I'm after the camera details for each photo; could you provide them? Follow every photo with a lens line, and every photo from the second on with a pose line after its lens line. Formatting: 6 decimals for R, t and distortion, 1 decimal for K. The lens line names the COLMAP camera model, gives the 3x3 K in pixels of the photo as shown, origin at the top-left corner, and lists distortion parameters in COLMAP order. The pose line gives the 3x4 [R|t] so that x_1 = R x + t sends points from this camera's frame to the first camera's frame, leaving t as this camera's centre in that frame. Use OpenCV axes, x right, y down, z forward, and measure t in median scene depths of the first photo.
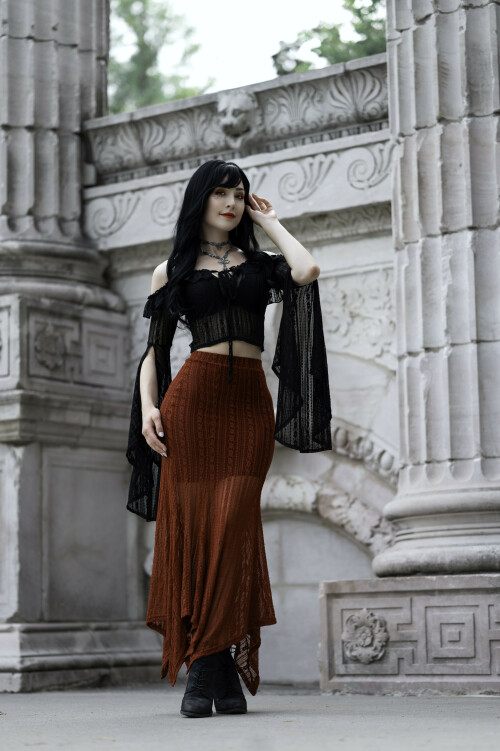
lens RADIAL K [[1754.9, 0, 250.0], [0, 1754.9, 375.5], [0, 0, 1]] dist [-0.055458, 0.273507]
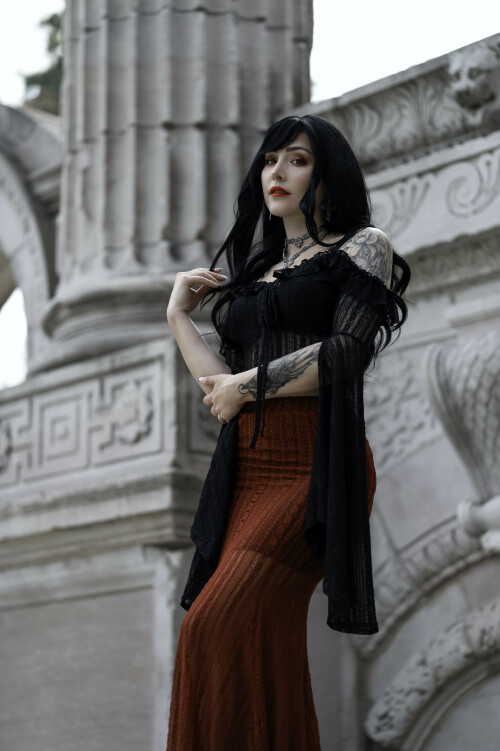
lens RADIAL K [[1754.9, 0, 250.0], [0, 1754.9, 375.5], [0, 0, 1]] dist [-0.055458, 0.273507]
pose [[0.982920, -0.035055, -0.180666, 0.025857], [0.016196, 0.994359, -0.104822, 0.042478], [0.183321, 0.100105, 0.977943, 0.293648]]
